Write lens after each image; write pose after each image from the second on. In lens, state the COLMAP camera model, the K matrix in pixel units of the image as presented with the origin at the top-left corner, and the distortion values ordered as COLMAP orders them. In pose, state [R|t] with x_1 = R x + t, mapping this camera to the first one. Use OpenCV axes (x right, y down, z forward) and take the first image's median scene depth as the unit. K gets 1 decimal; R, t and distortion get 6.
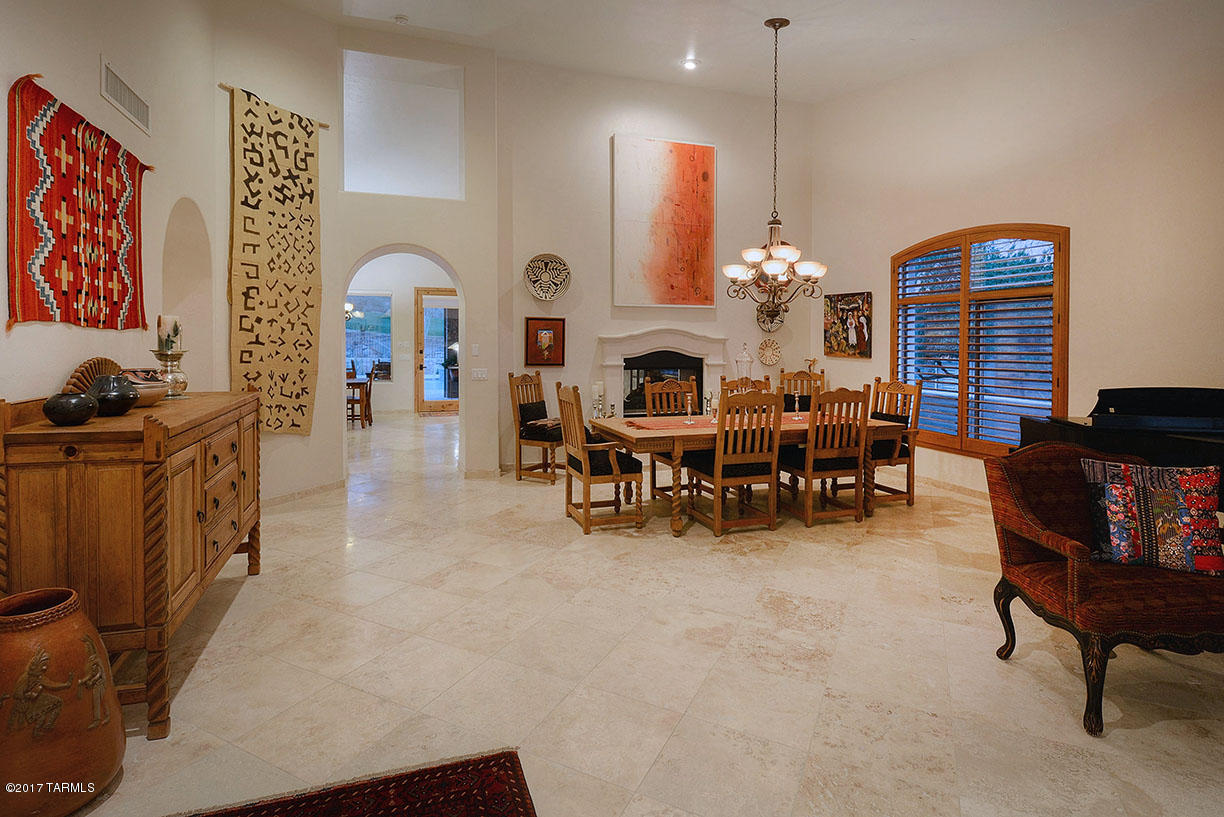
lens RADIAL K [[563.2, 0, 667.3], [0, 563.2, 348.1], [0, 0, 1]] dist [-0.000872, -0.000320]
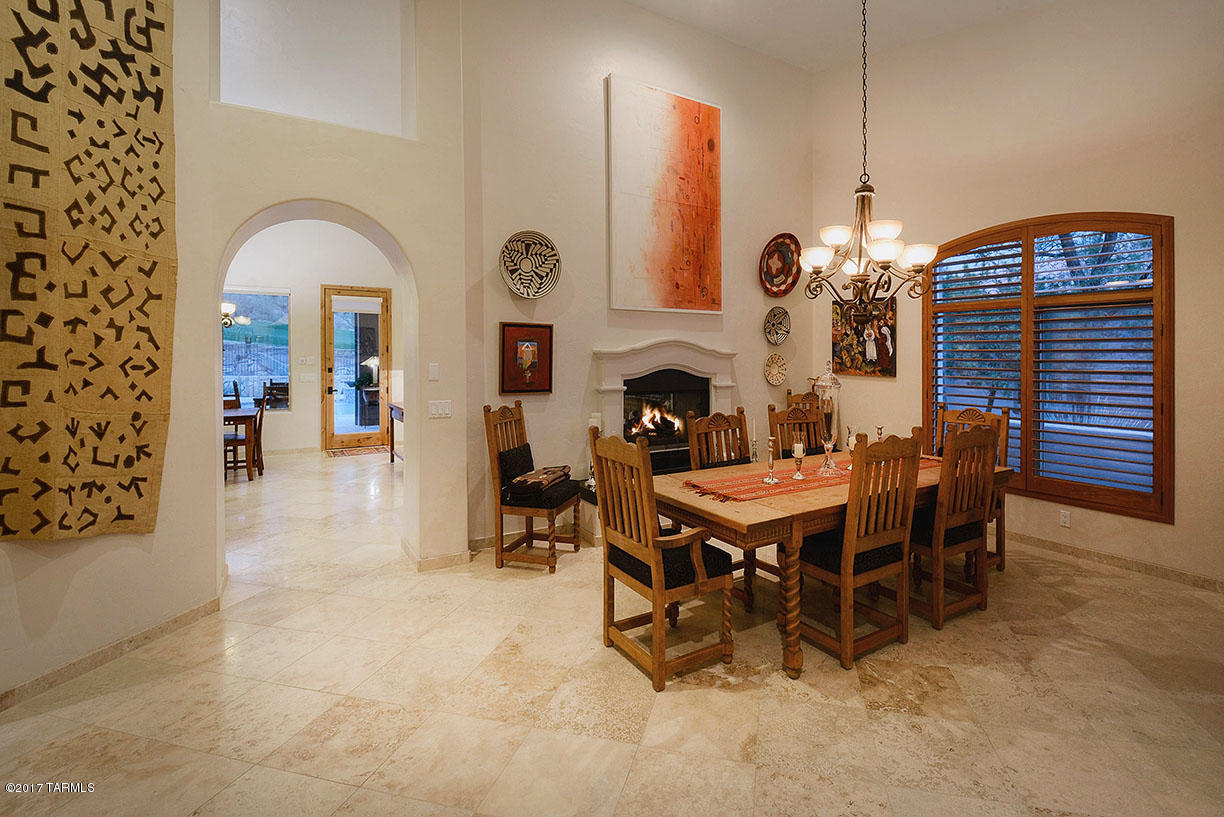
lens RADIAL K [[600.9, 0, 642.7], [0, 600.9, 364.4], [0, 0, 1]] dist [0.010620, -0.018779]
pose [[0.996192, -0.000719, 0.087179, -0.135996], [0.000373, 0.999992, 0.003978, -0.006499], [-0.087181, -0.003930, 0.996185, 0.241837]]
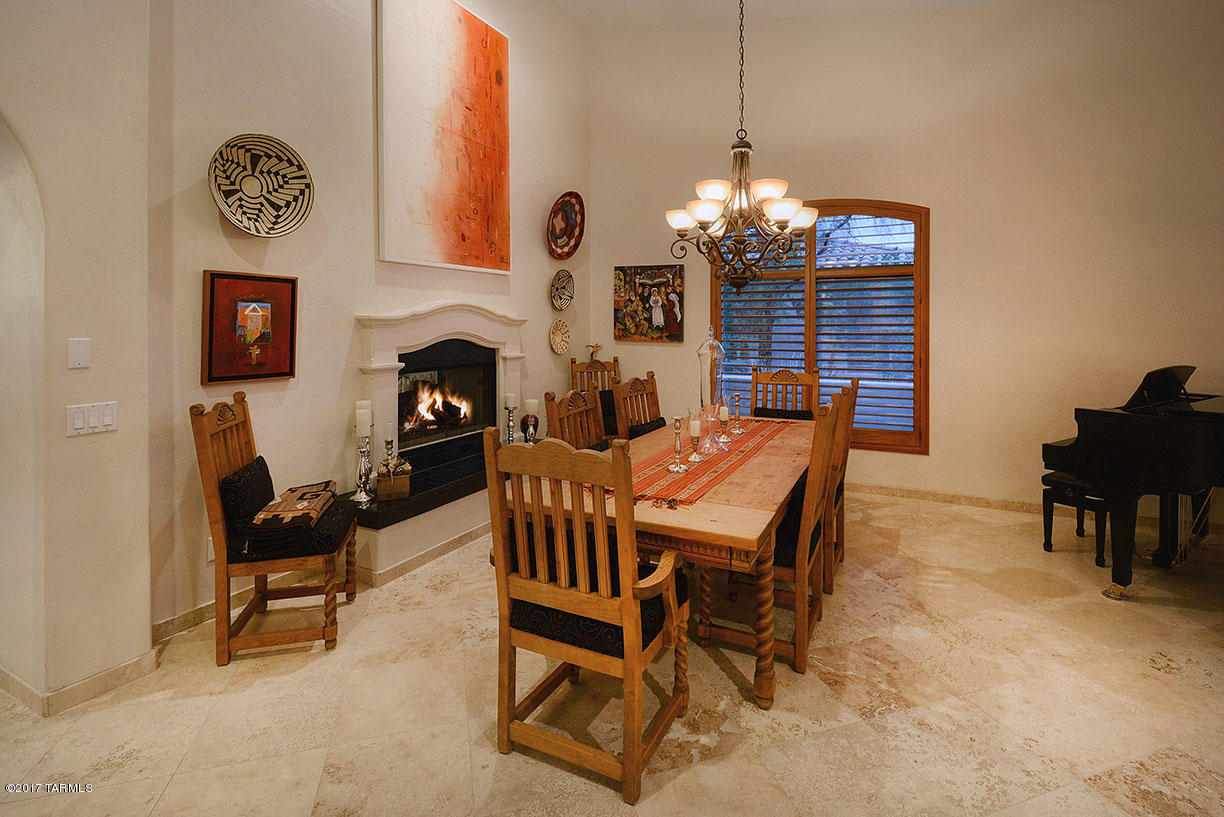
lens RADIAL K [[542.5, 0, 615.3], [0, 542.5, 327.0], [0, 0, 1]] dist [0.005822, -0.009072]
pose [[0.780029, -0.008999, 0.625678, -0.375692], [0.011479, 0.999934, 0.000072, -0.009905], [-0.625638, 0.007126, 0.780081, 0.666063]]
